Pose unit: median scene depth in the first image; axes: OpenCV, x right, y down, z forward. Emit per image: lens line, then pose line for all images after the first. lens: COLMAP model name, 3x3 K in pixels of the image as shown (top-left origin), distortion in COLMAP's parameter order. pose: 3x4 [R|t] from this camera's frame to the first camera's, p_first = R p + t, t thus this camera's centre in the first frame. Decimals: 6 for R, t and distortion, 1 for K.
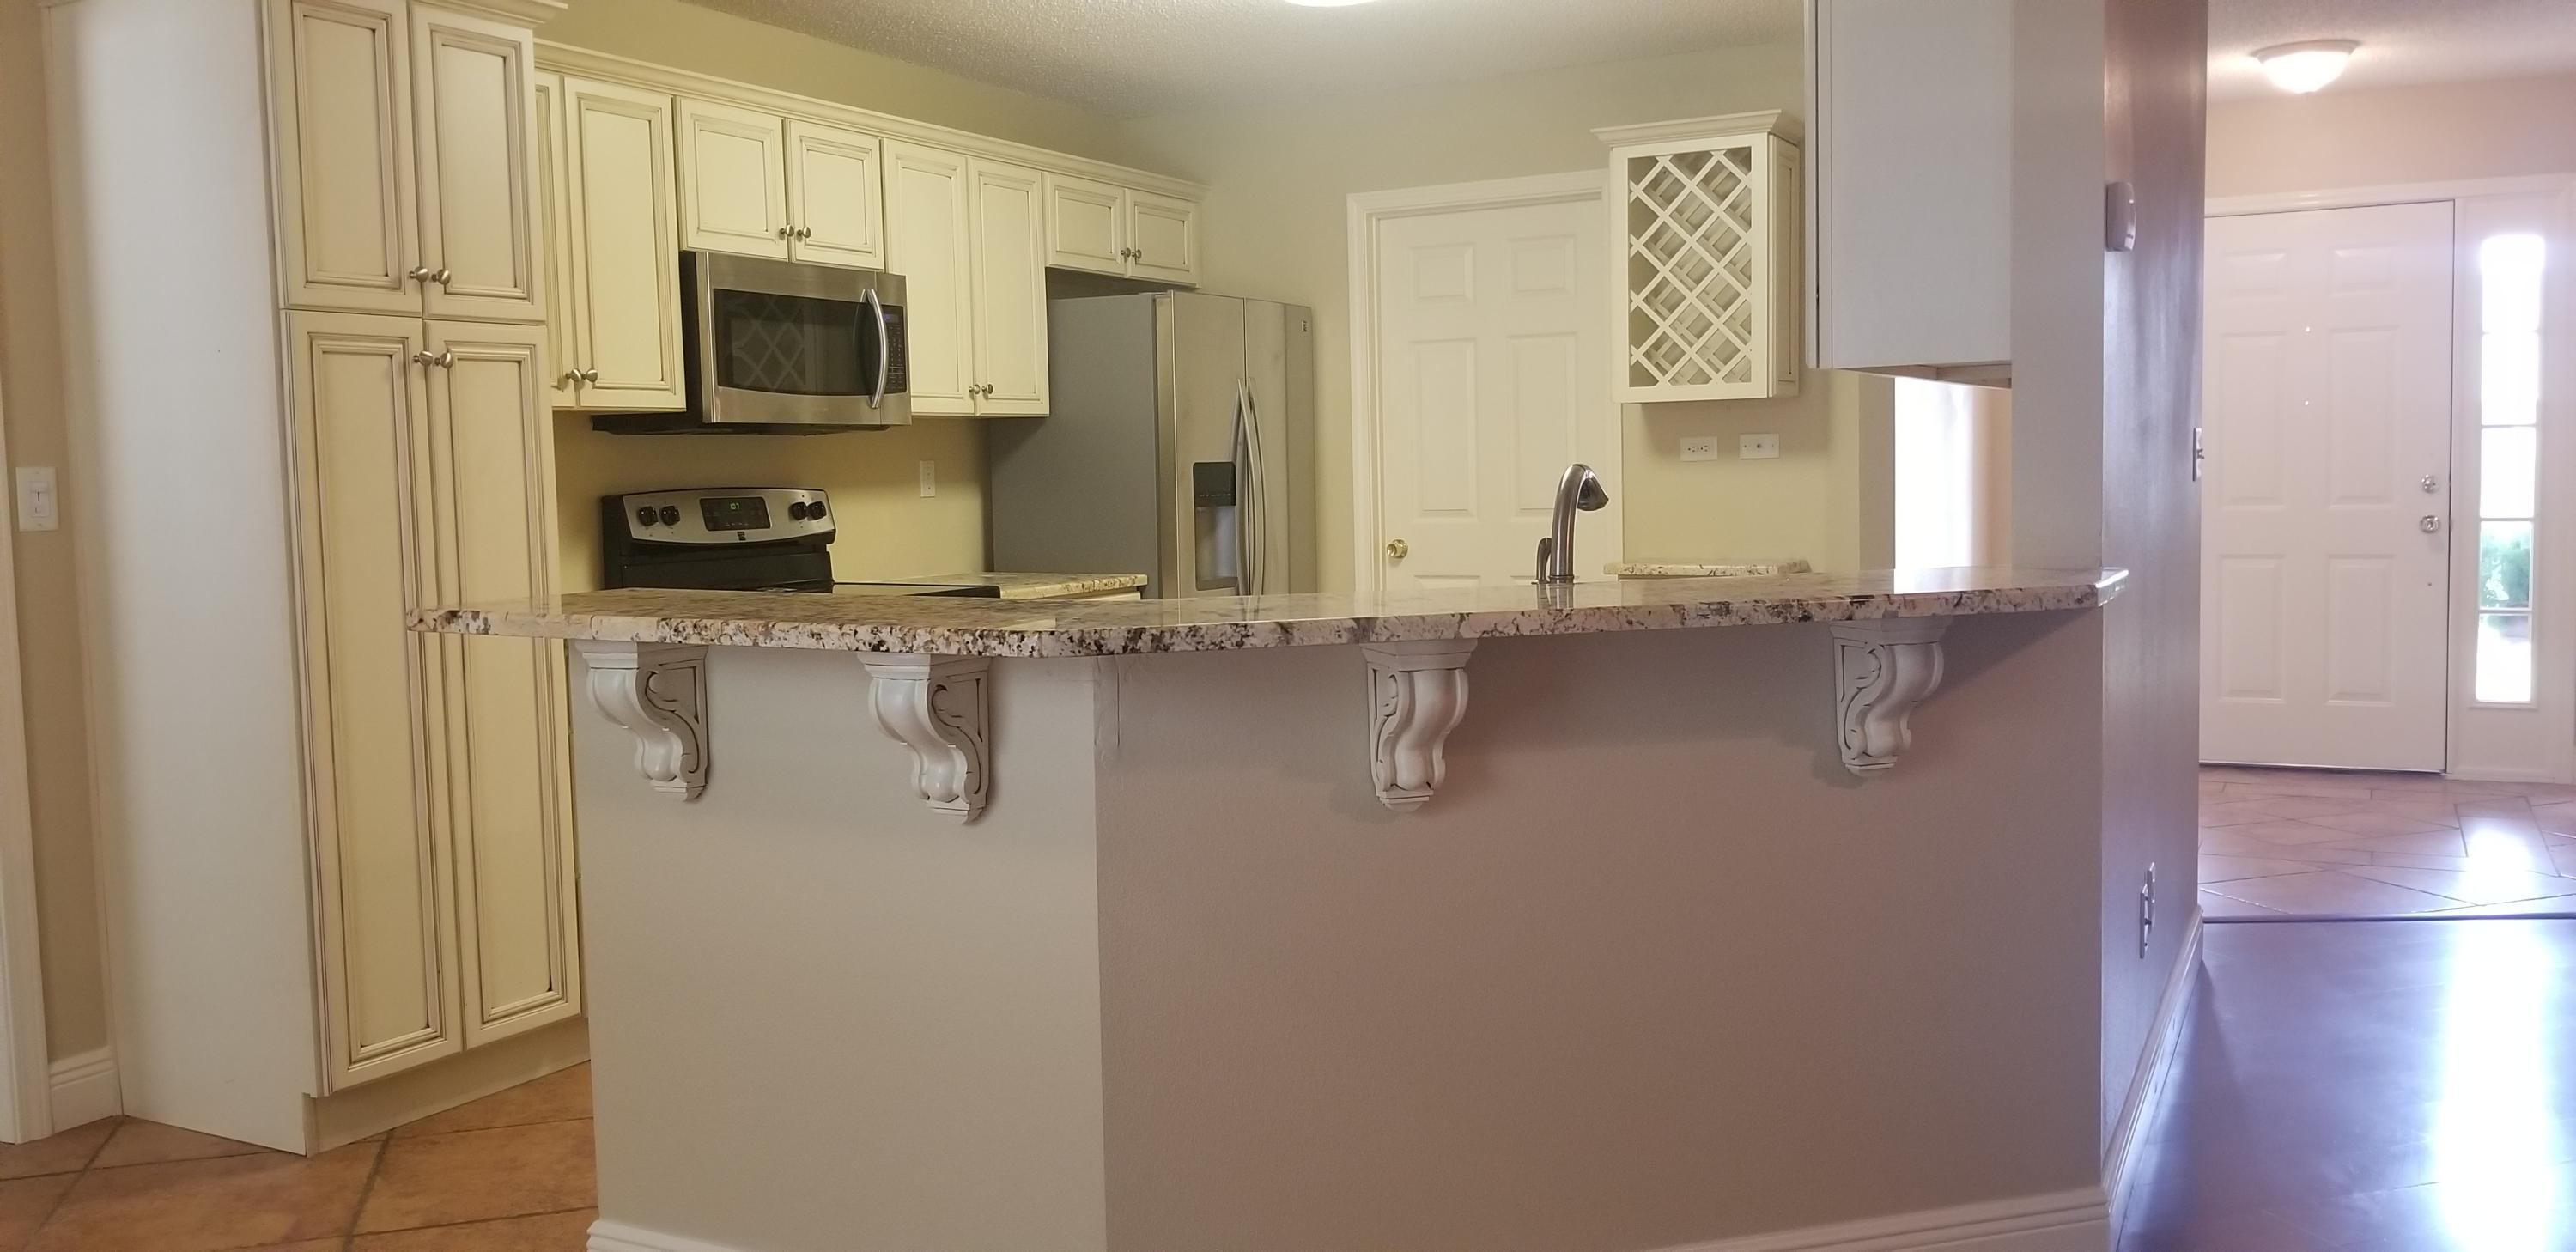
lens RADIAL K [[2036.4, 0, 1297.2], [0, 2036.4, 635.6], [0, 0, 1]] dist [0.054599, -0.068522]
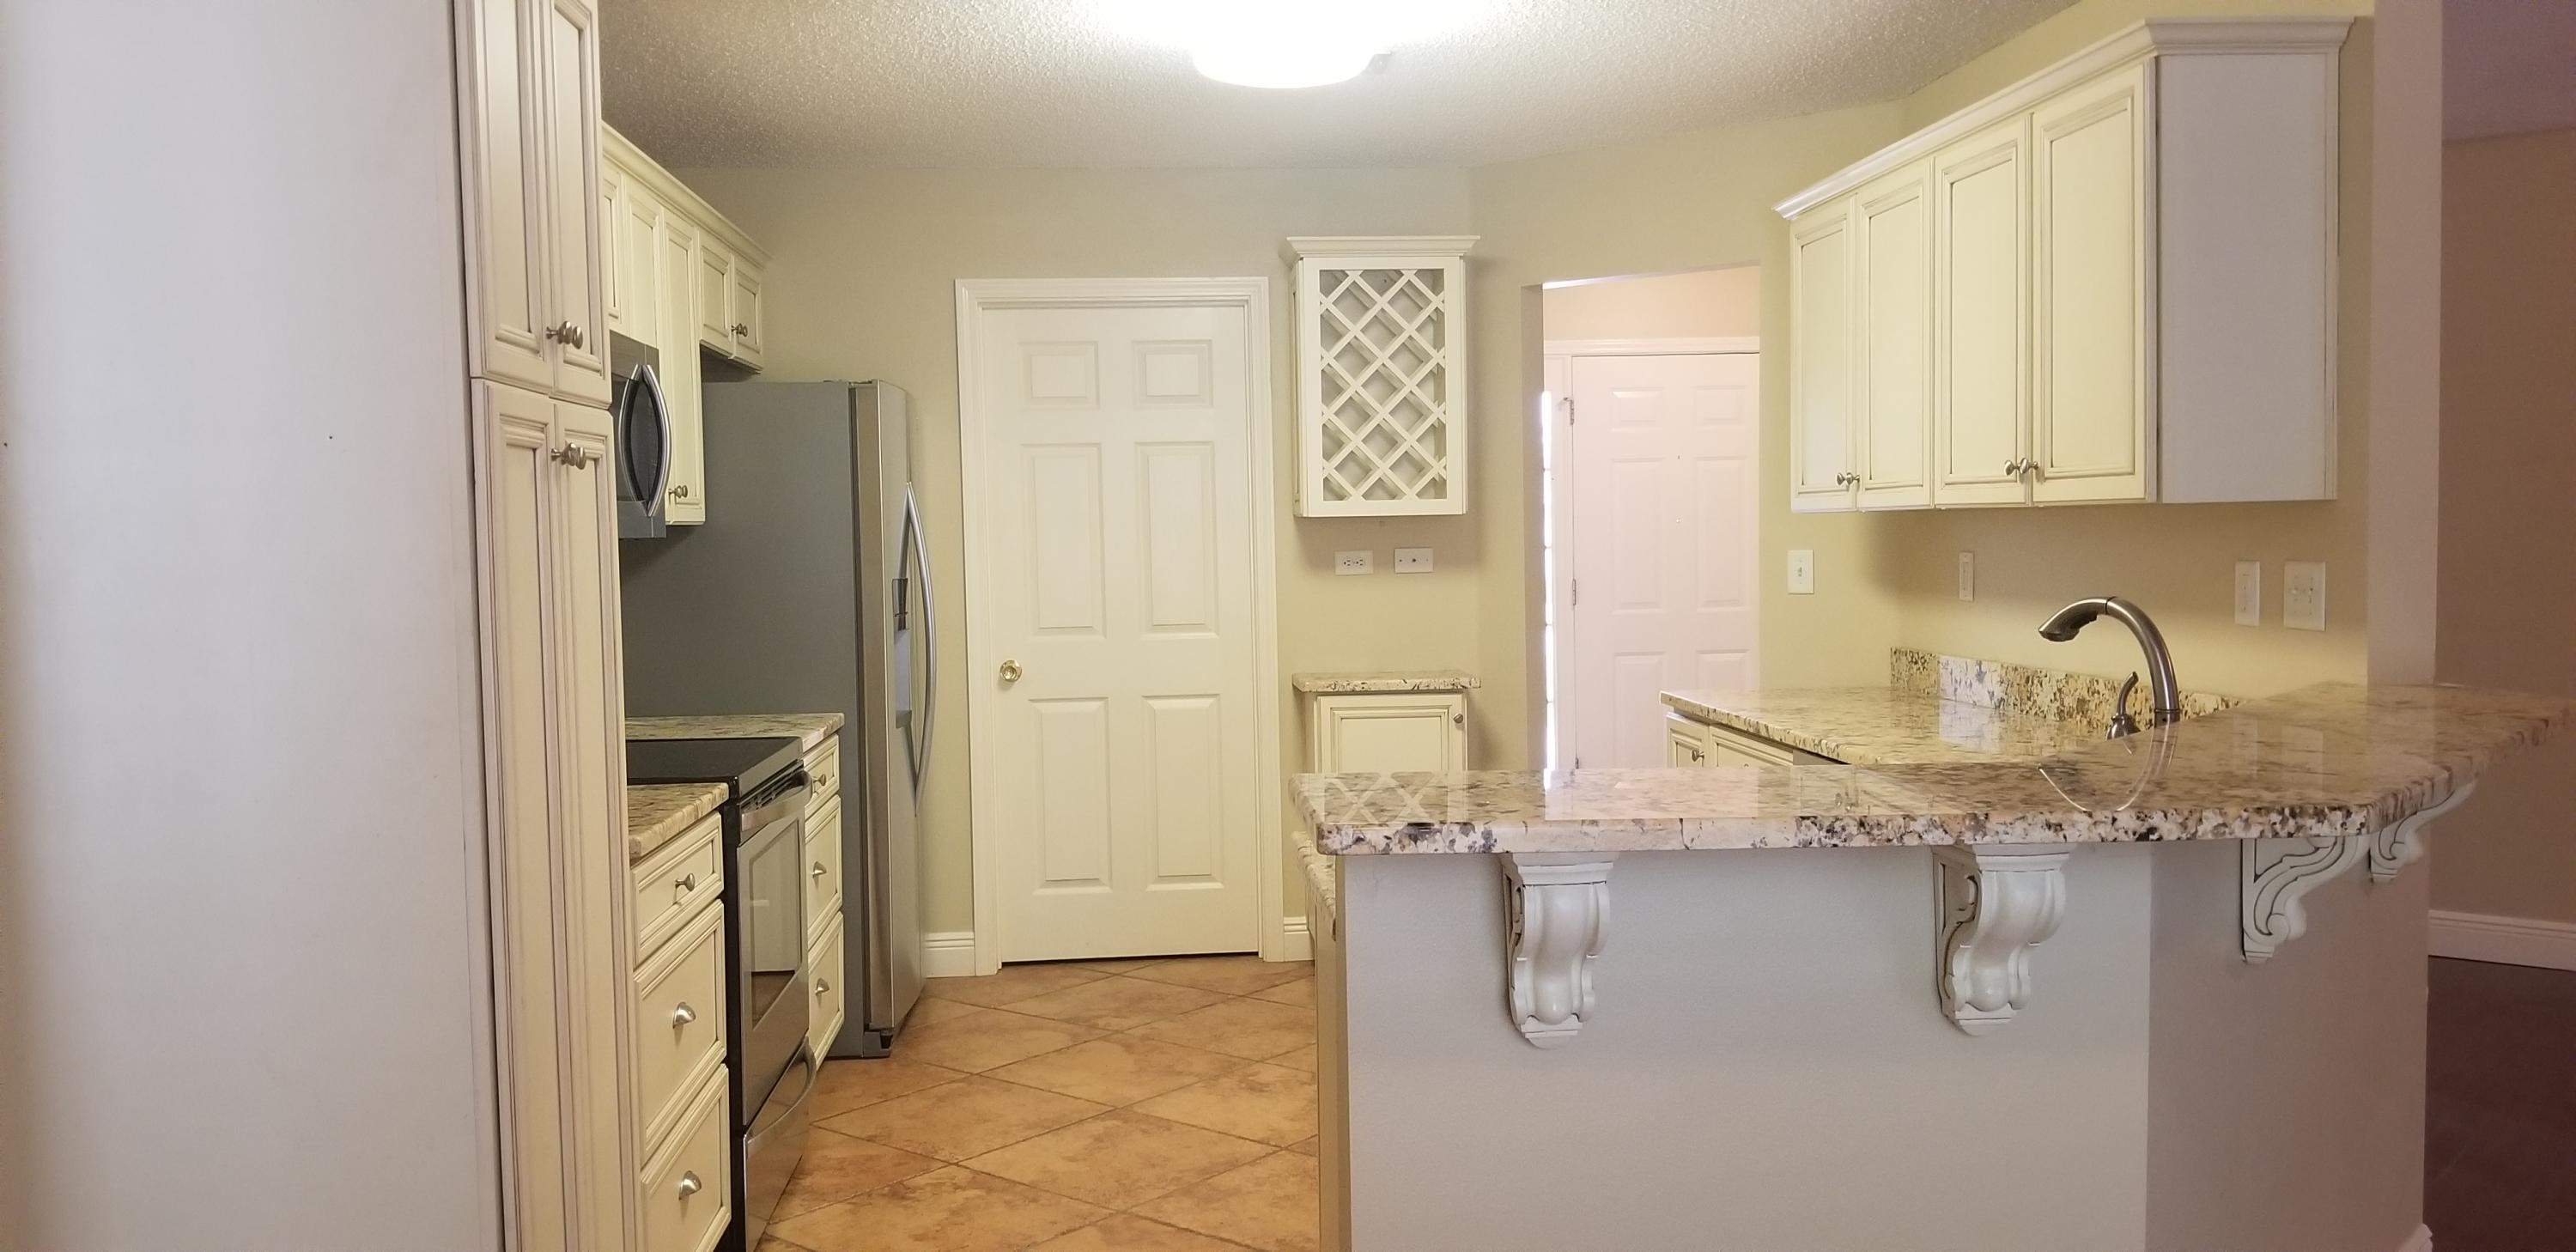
lens RADIAL K [[2036.4, 0, 1288.9], [0, 2036.4, 635.8], [0, 0, 1]] dist [0.054599, -0.068522]
pose [[0.837746, -0.021813, 0.545624, -0.392631], [0.046680, 0.998405, -0.031759, -0.027008], [-0.544061, 0.052075, 0.837428, 0.195449]]
